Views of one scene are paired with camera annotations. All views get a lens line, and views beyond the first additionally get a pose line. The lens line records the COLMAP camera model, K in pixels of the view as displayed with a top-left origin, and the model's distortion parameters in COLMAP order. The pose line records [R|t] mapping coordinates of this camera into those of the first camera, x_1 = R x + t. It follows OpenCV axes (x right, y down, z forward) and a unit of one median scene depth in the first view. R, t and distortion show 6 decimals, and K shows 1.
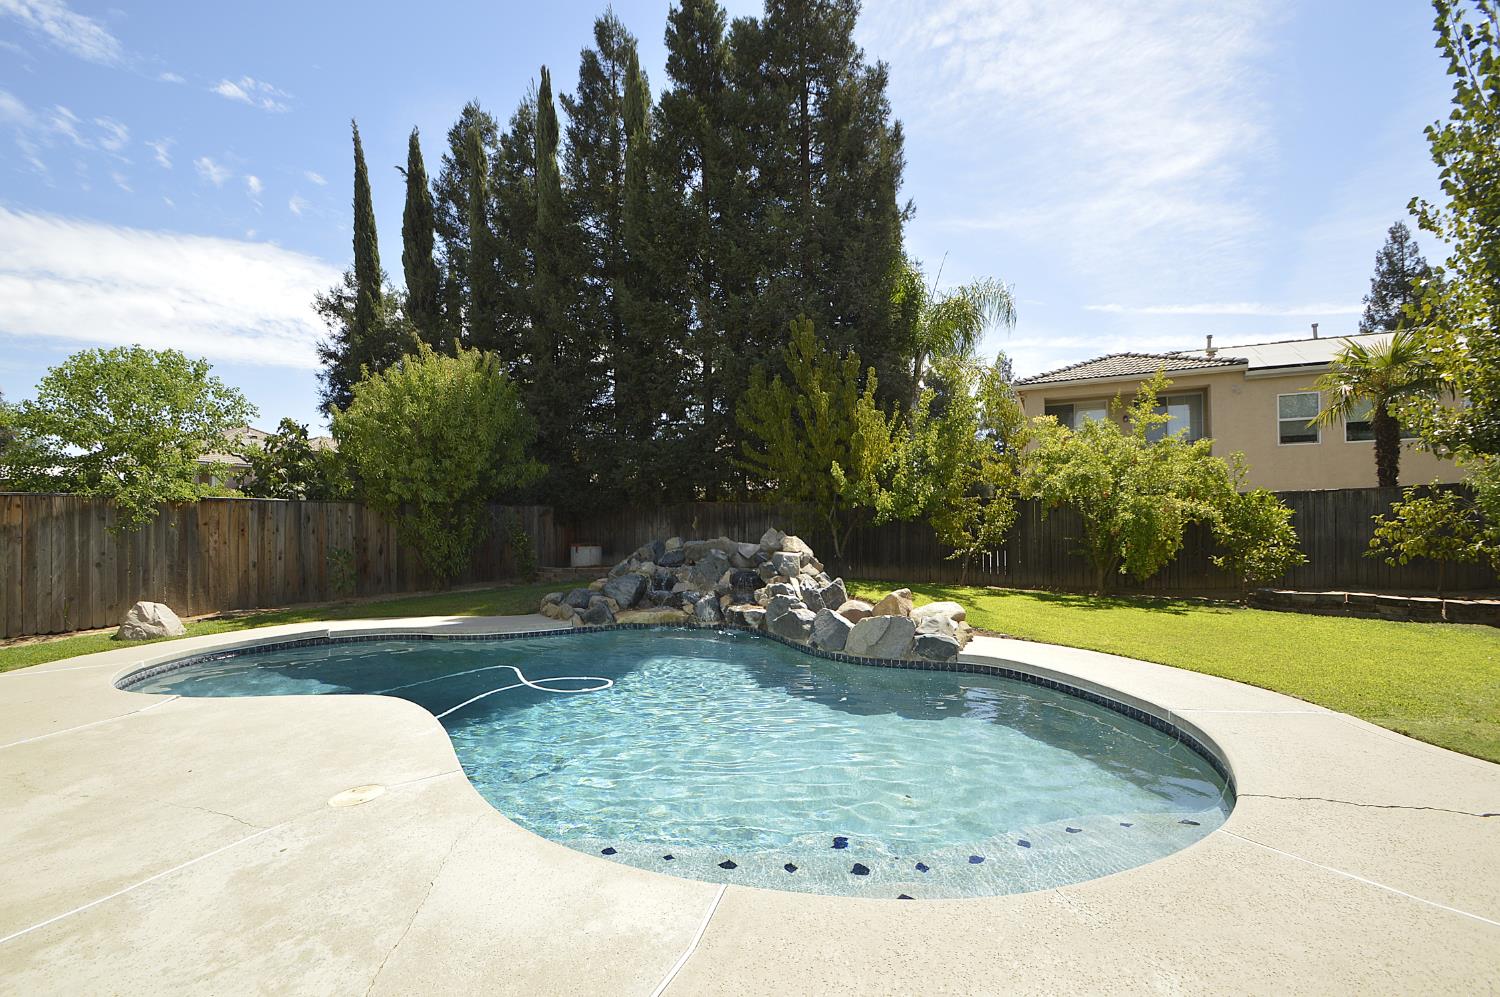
lens RADIAL K [[661.7, 0, 742.2], [0, 661.7, 508.9], [0, 0, 1]] dist [0.001074, -0.009703]
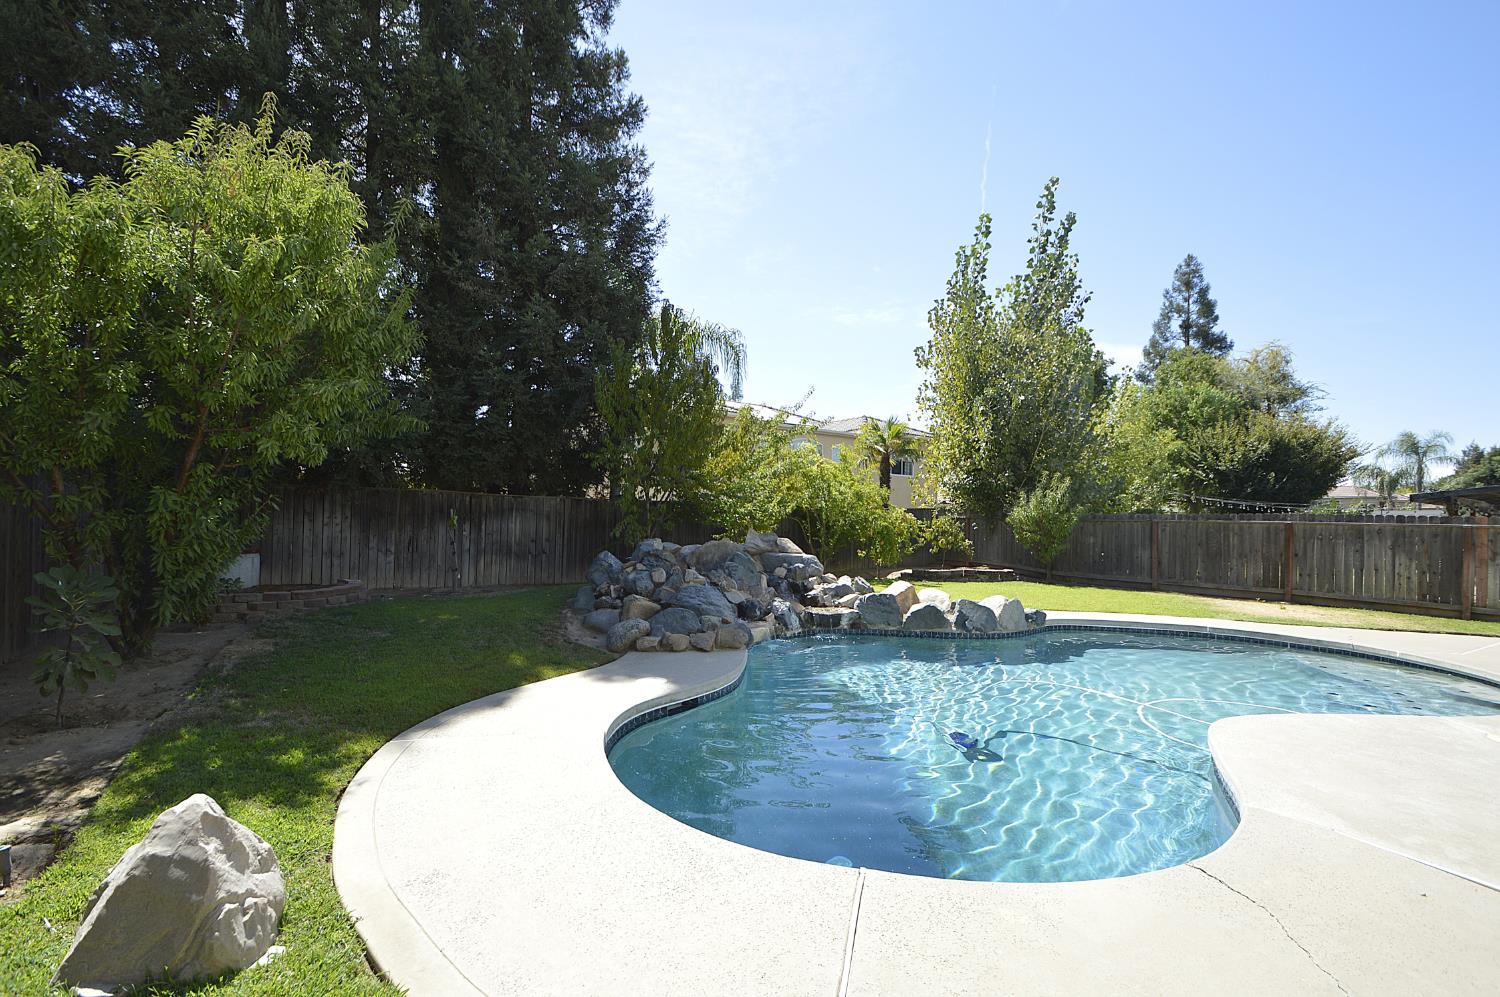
lens RADIAL K [[661.7, 0, 720.3], [0, 661.7, 507.3], [0, 0, 1]] dist [0.001074, -0.009703]
pose [[0.510092, 0.038260, 0.859268, -0.855781], [-0.038760, 0.999018, -0.021473, 0.021262], [-0.859246, -0.022352, 0.511074, 0.581202]]
